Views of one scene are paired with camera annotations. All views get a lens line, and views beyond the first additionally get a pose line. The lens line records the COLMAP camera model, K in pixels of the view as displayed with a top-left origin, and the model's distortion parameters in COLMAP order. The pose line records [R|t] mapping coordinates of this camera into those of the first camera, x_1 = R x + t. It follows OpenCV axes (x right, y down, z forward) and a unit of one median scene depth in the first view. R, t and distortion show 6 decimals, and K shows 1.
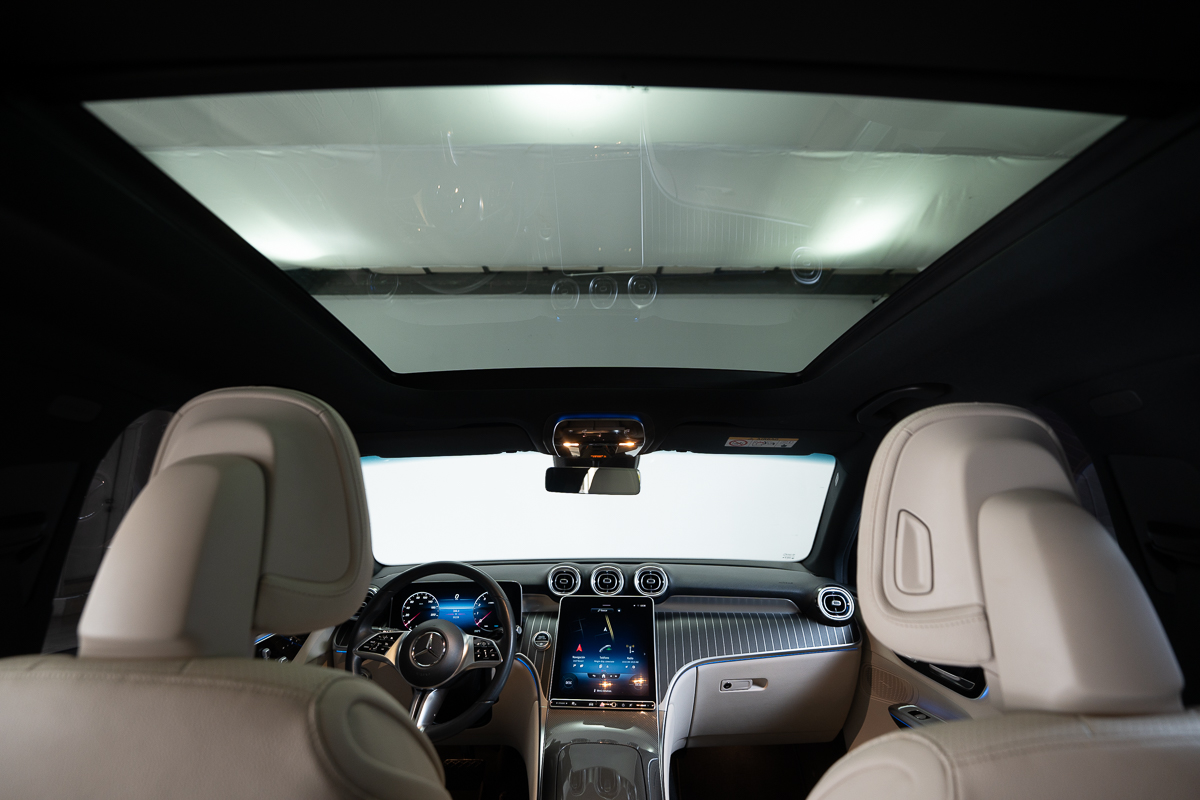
lens RADIAL K [[478.7, 0, 598.6], [0, 478.7, 400.6], [0, 0, 1]] dist [-0.029168, 0.000742]
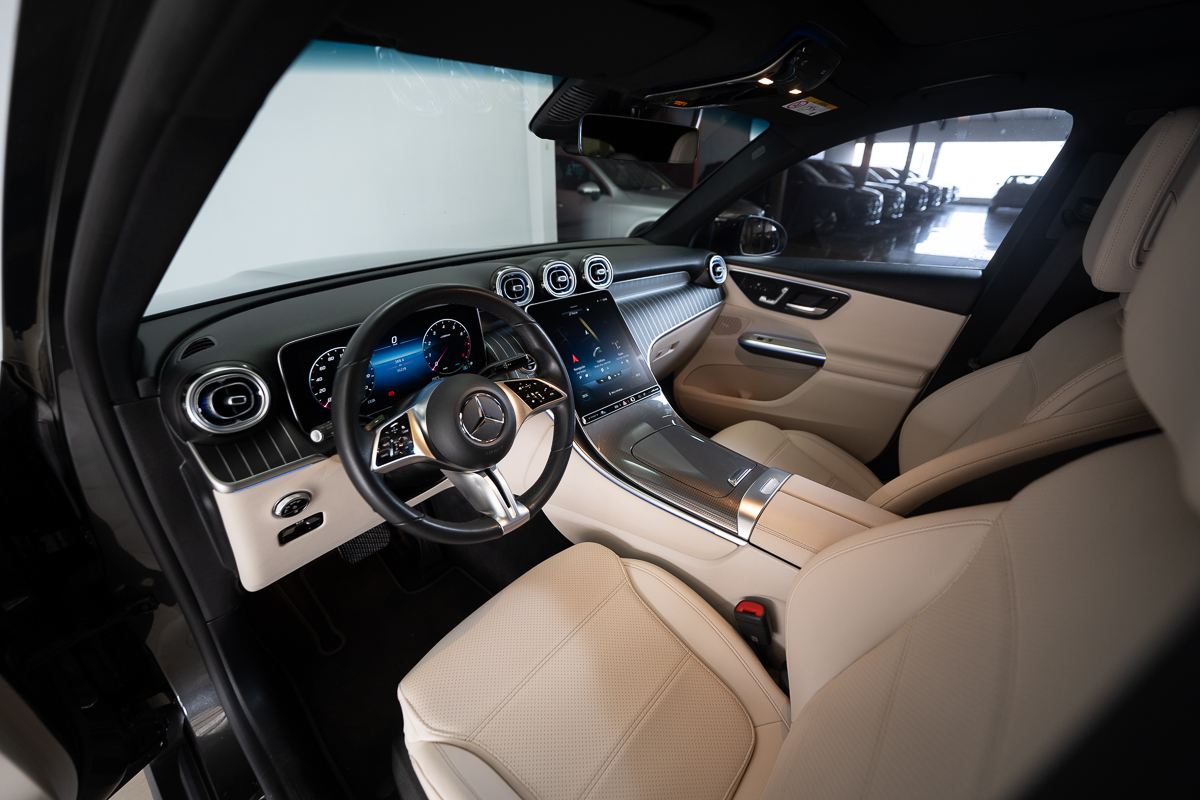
lens RADIAL K [[478.7, 0, 600.3], [0, 478.7, 403.3], [0, 0, 1]] dist [-0.029168, 0.000742]
pose [[0.662942, -0.321282, 0.676229, -0.607607], [-0.155930, 0.824178, 0.544441, 0.111804], [-0.732252, -0.466378, 0.496285, 0.498403]]
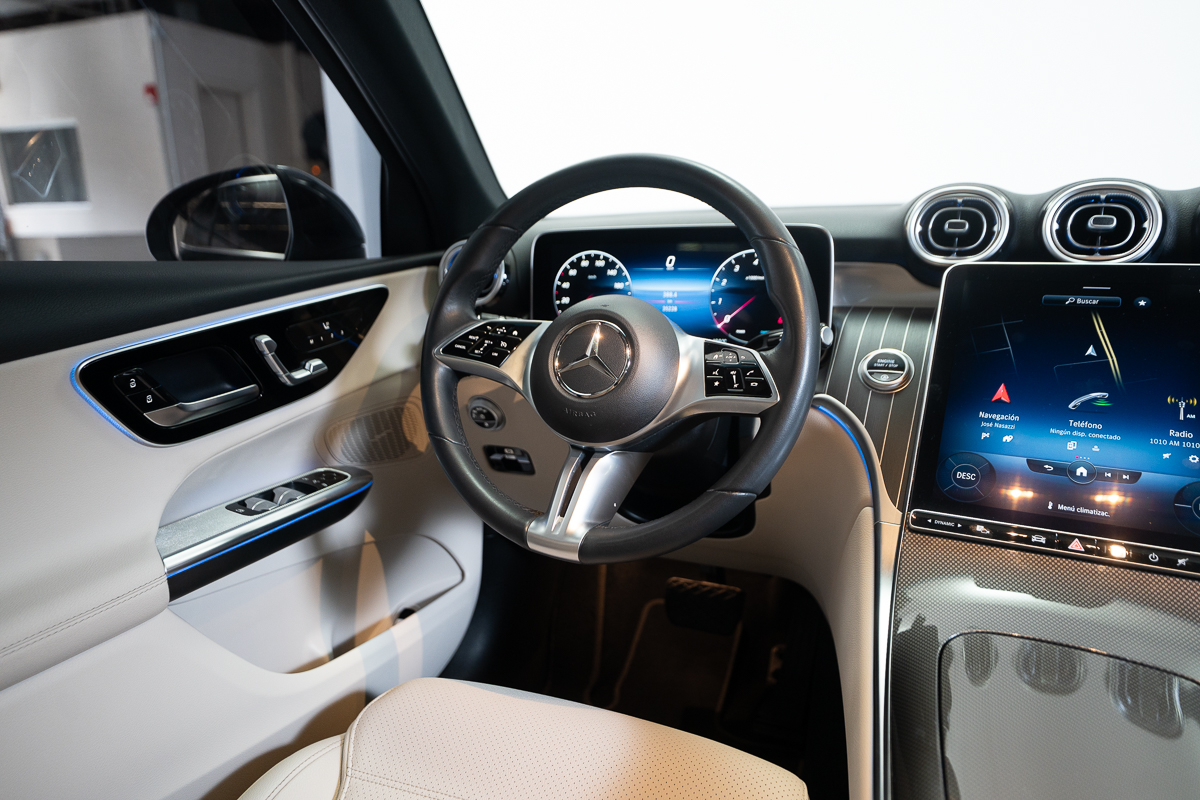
lens RADIAL K [[753.4, 0, 601.9], [0, 753.4, 409.6], [0, 0, 1]] dist [0.001491, 0.000511]
pose [[0.910802, 0.091116, -0.402663, -0.083158], [0.096379, 0.901463, 0.421990, 0.265426], [0.401435, -0.423158, 0.812273, 0.420229]]
